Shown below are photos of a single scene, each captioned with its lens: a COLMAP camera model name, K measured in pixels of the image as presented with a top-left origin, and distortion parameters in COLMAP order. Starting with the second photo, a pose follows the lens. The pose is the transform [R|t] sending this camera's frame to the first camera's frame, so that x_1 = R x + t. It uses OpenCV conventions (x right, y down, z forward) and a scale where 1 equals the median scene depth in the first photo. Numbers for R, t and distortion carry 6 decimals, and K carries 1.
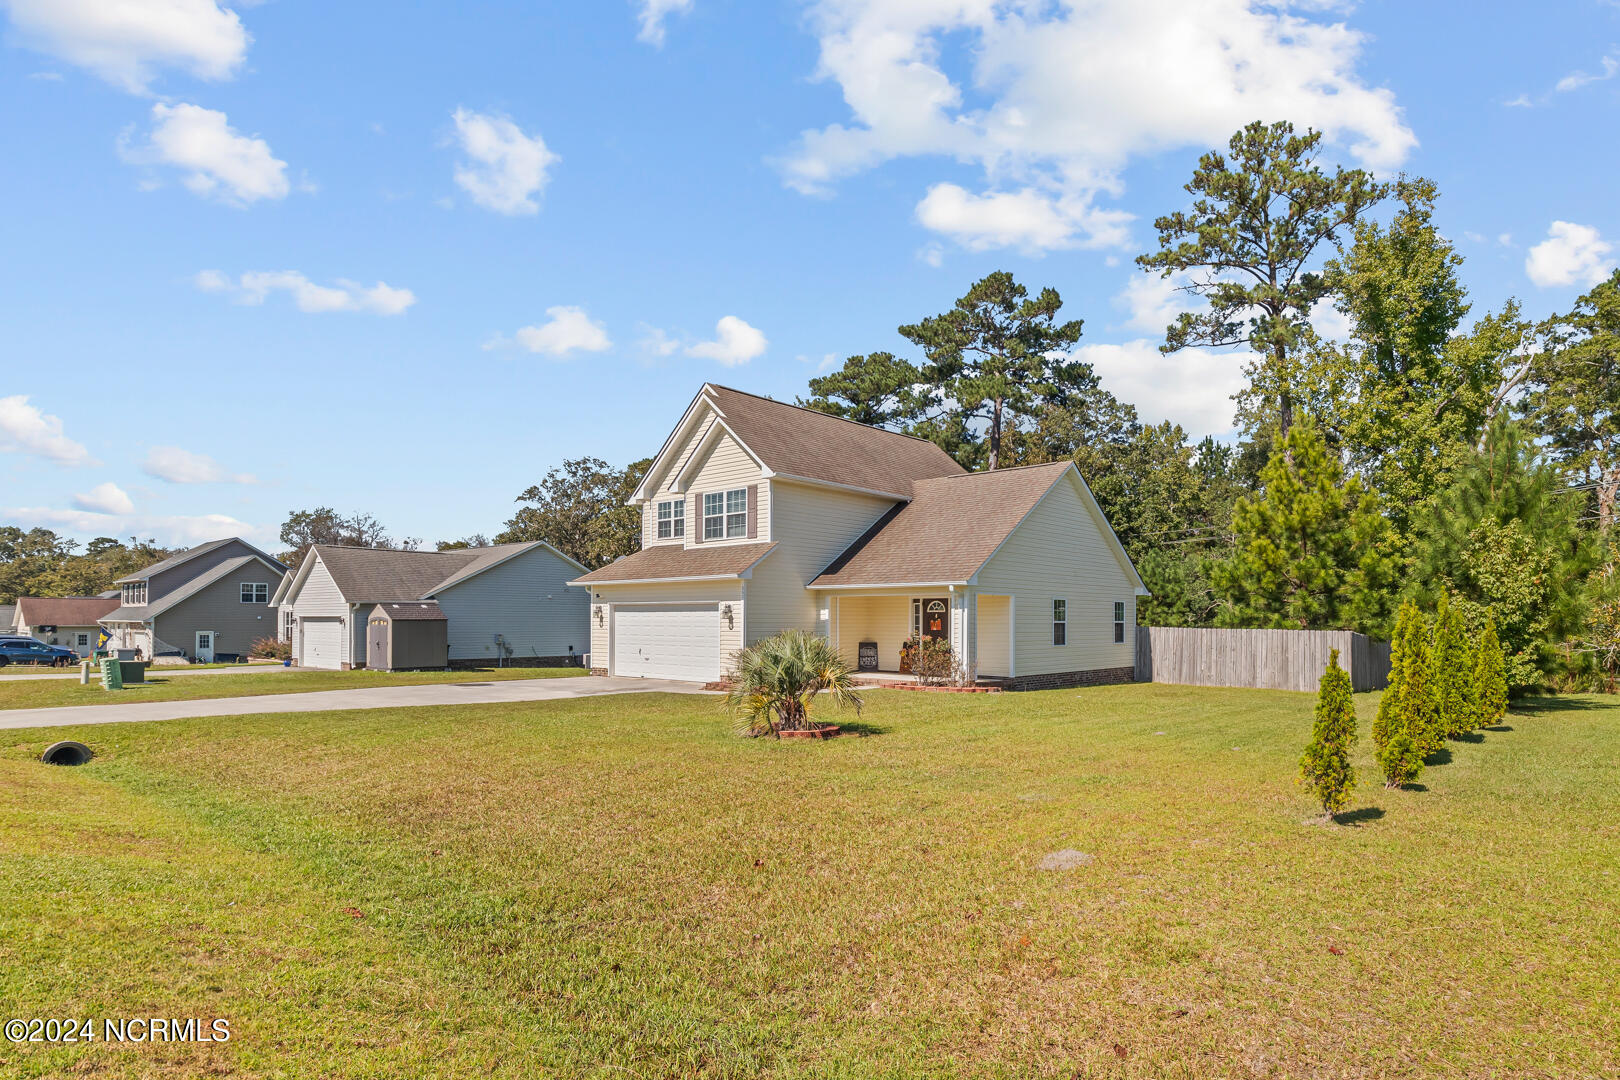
lens RADIAL K [[891.2, 0, 857.4], [0, 891.2, 619.8], [0, 0, 1]] dist [0.003576, -0.000112]
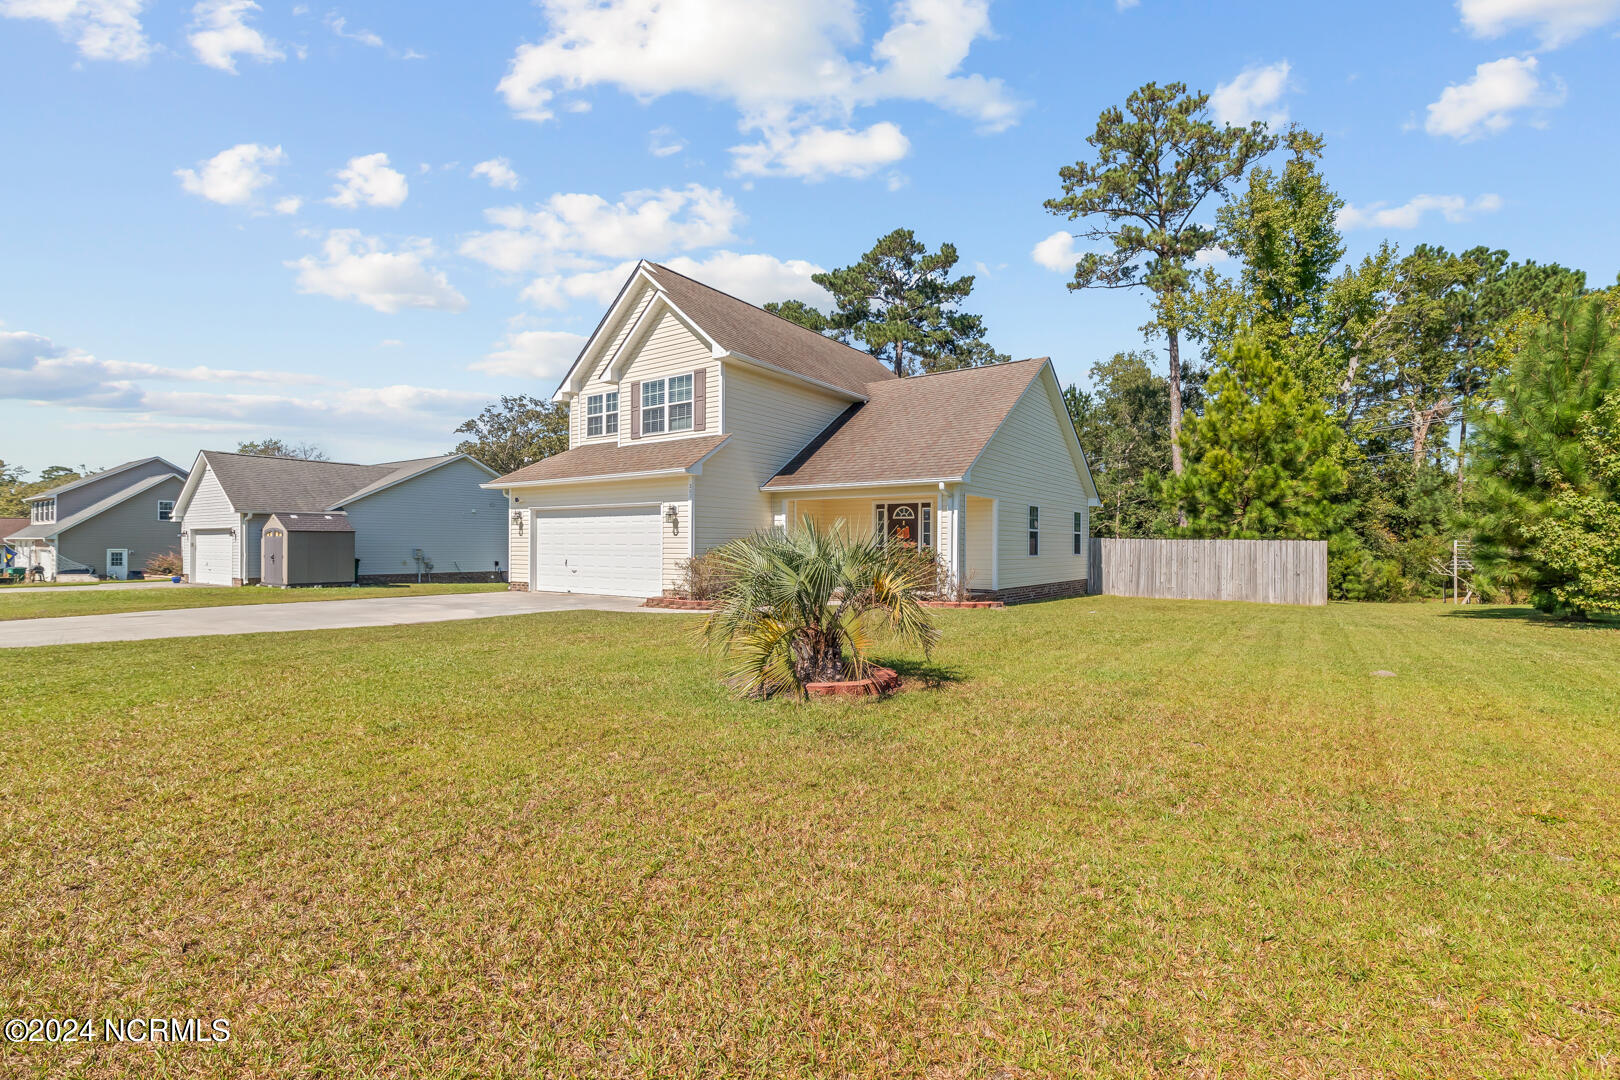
lens RADIAL K [[725.6, 0, 831.4], [0, 725.6, 548.5], [0, 0, 1]] dist [0.005267, -0.000363]
pose [[0.994655, 0.001472, 0.103244, -0.054679], [-0.001926, 0.999989, 0.004297, 0.016745], [-0.103236, -0.004473, 0.994647, 0.246574]]
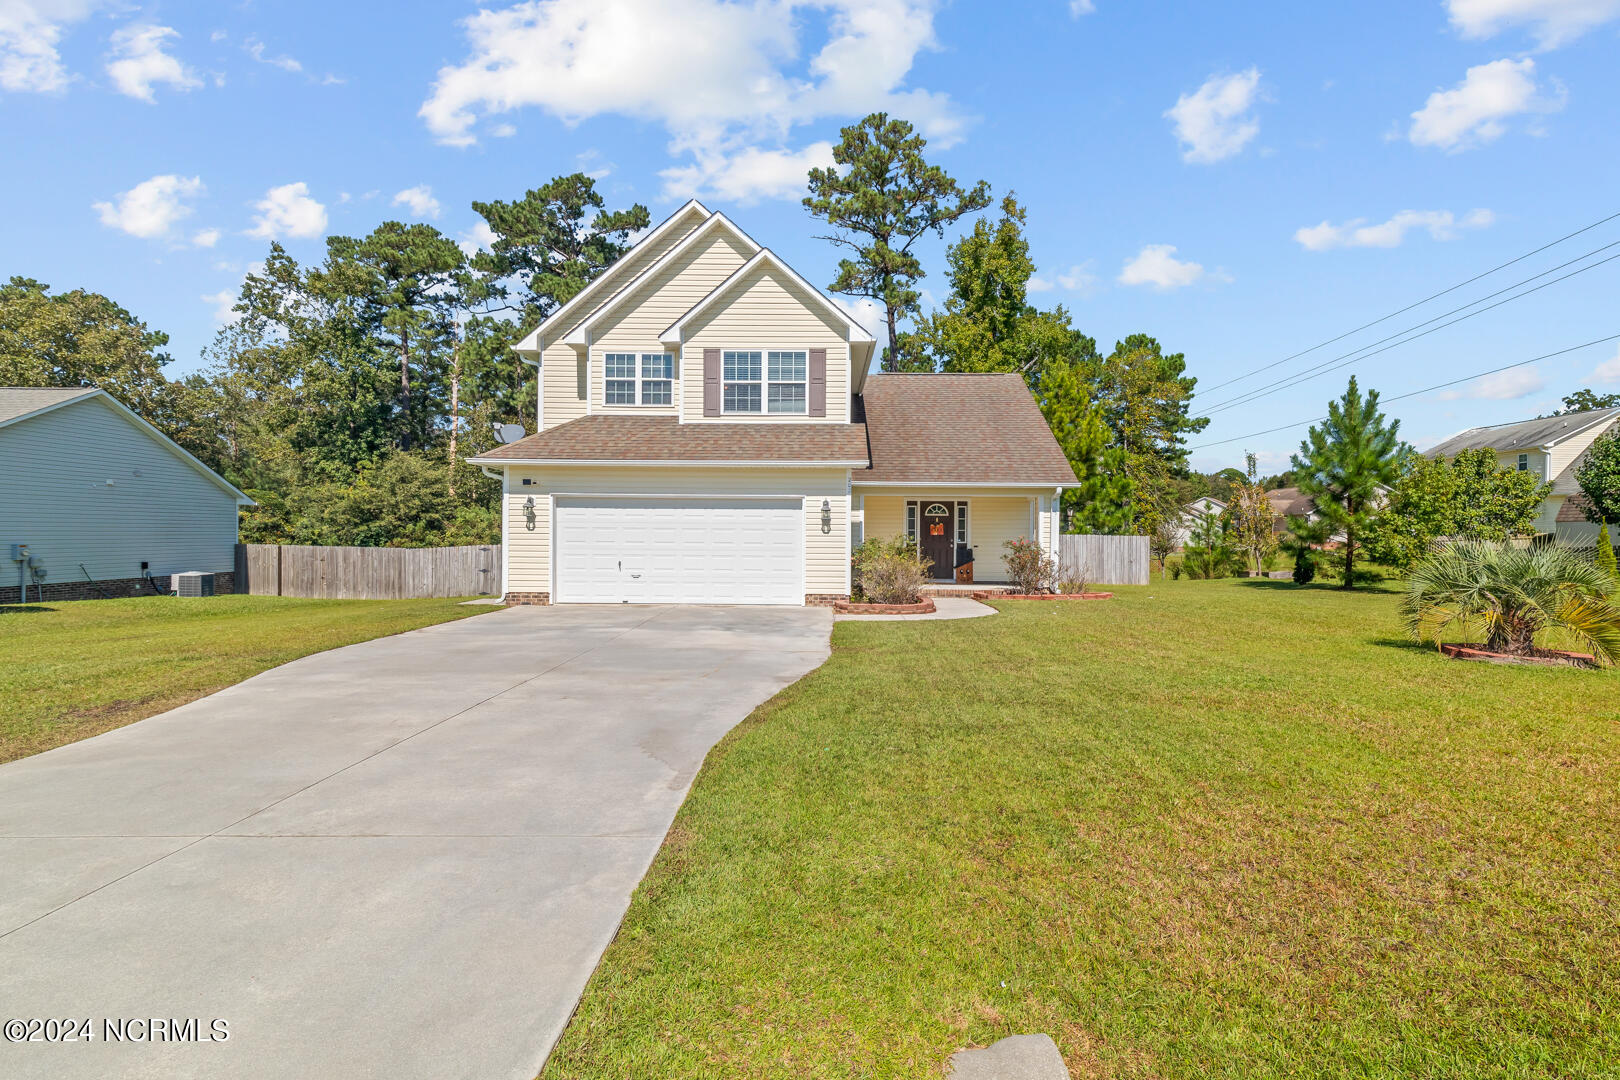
lens RADIAL K [[770.6, 0, 823.4], [0, 770.6, 549.6], [0, 0, 1]] dist [0.003314, -0.000076]
pose [[0.761219, -0.010524, 0.648409, -0.476278], [-0.005678, 0.999722, 0.022893, 0.008184], [-0.648470, -0.021108, 0.760948, 0.413867]]
